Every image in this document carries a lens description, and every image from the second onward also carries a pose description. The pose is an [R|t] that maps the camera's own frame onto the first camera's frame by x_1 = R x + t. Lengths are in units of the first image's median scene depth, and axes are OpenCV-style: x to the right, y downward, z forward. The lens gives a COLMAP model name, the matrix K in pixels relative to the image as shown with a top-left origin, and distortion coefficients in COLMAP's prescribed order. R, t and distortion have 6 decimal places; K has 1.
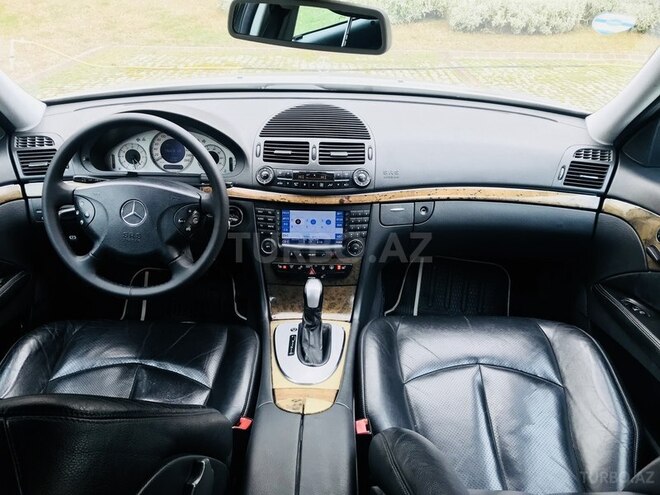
lens RADIAL K [[534.8, 0, 330.0], [0, 534.8, 247.5], [0, 0, 1]] dist [0.041760, -0.051130]
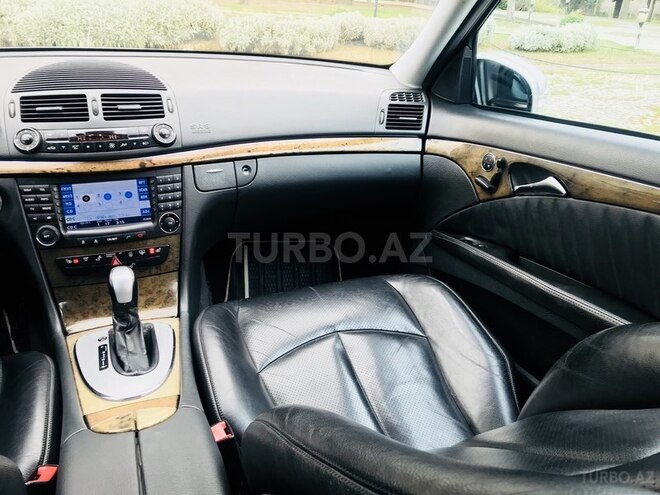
lens RADIAL K [[534.8, 0, 330.0], [0, 534.8, 247.5], [0, 0, 1]] dist [0.041760, -0.051130]
pose [[0.922115, -0.144806, 0.358796, -0.024975], [0.163054, 0.986395, -0.020956, 0.093377], [-0.350880, 0.077827, 0.933181, 0.172874]]
